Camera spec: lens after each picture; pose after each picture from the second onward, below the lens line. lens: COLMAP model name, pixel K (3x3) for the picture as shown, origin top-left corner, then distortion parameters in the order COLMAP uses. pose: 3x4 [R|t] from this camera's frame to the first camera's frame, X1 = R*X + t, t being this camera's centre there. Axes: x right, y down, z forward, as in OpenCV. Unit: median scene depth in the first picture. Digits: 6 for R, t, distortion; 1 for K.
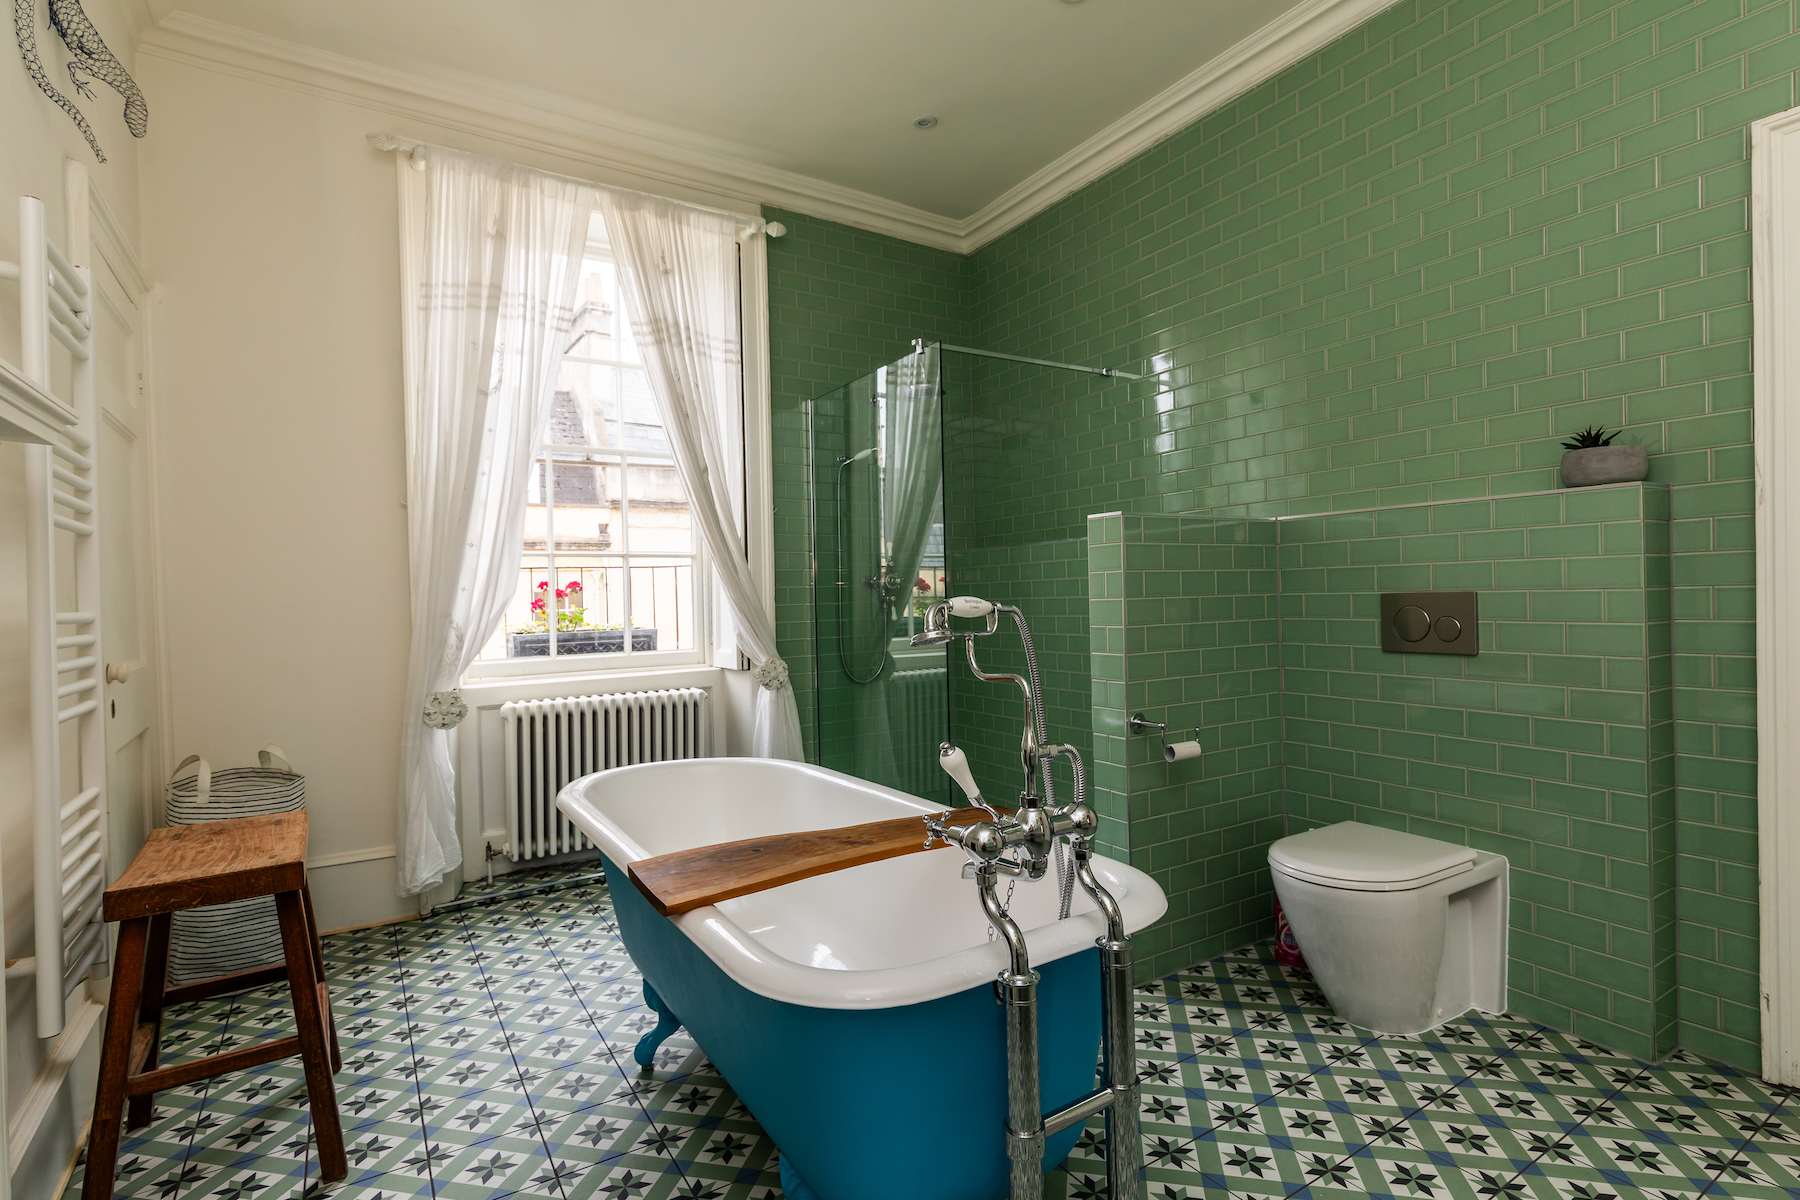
lens RADIAL K [[855.6, 0, 900.0], [0, 855.6, 600.0], [0, 0, 1]] dist [0.001989, 0.000145]
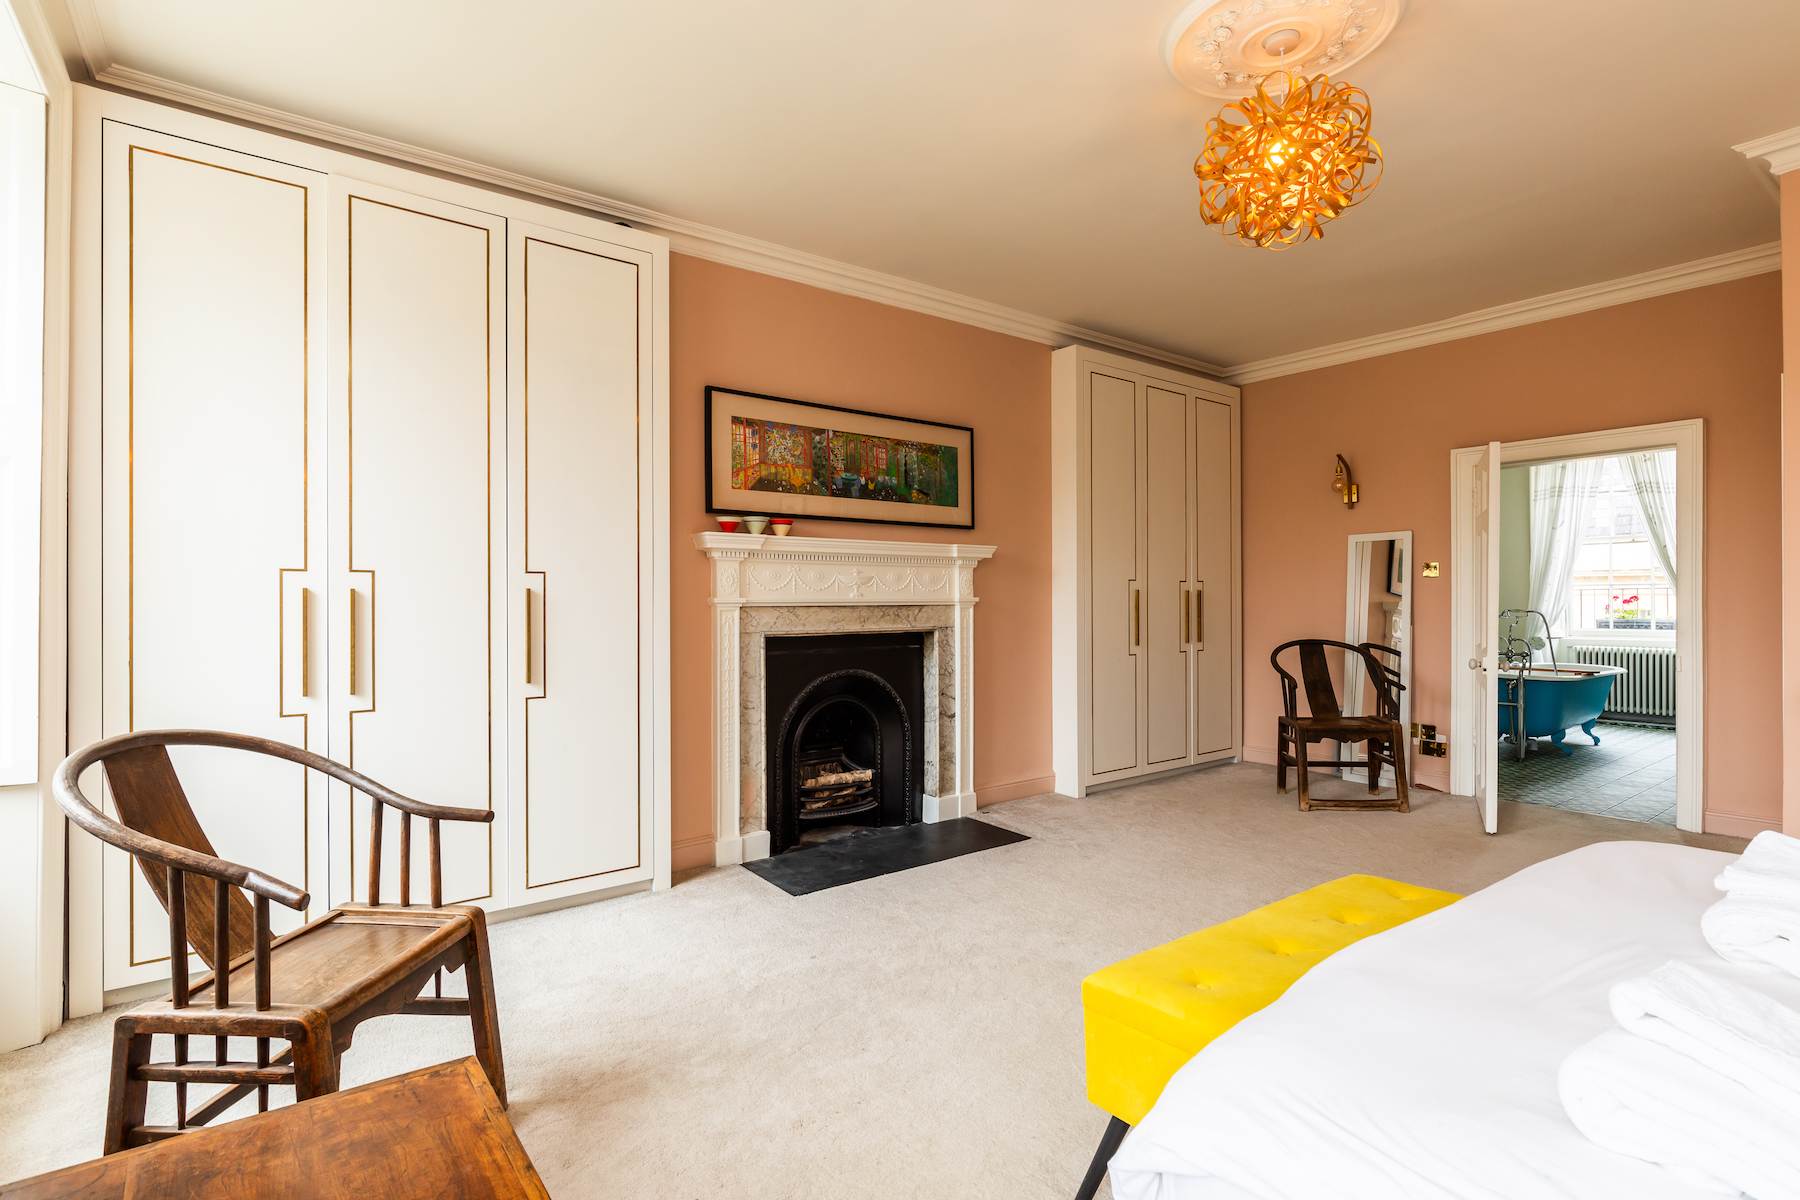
lens RADIAL K [[887.6, 0, 900.0], [0, 887.6, 600.0], [0, 0, 1]] dist [-0.002285, -0.000514]
pose [[0.103808, 0.028434, -0.994191, 1.806952], [0.001676, 0.999585, 0.028763, -0.085788], [0.994596, -0.004652, 0.103717, -1.166891]]
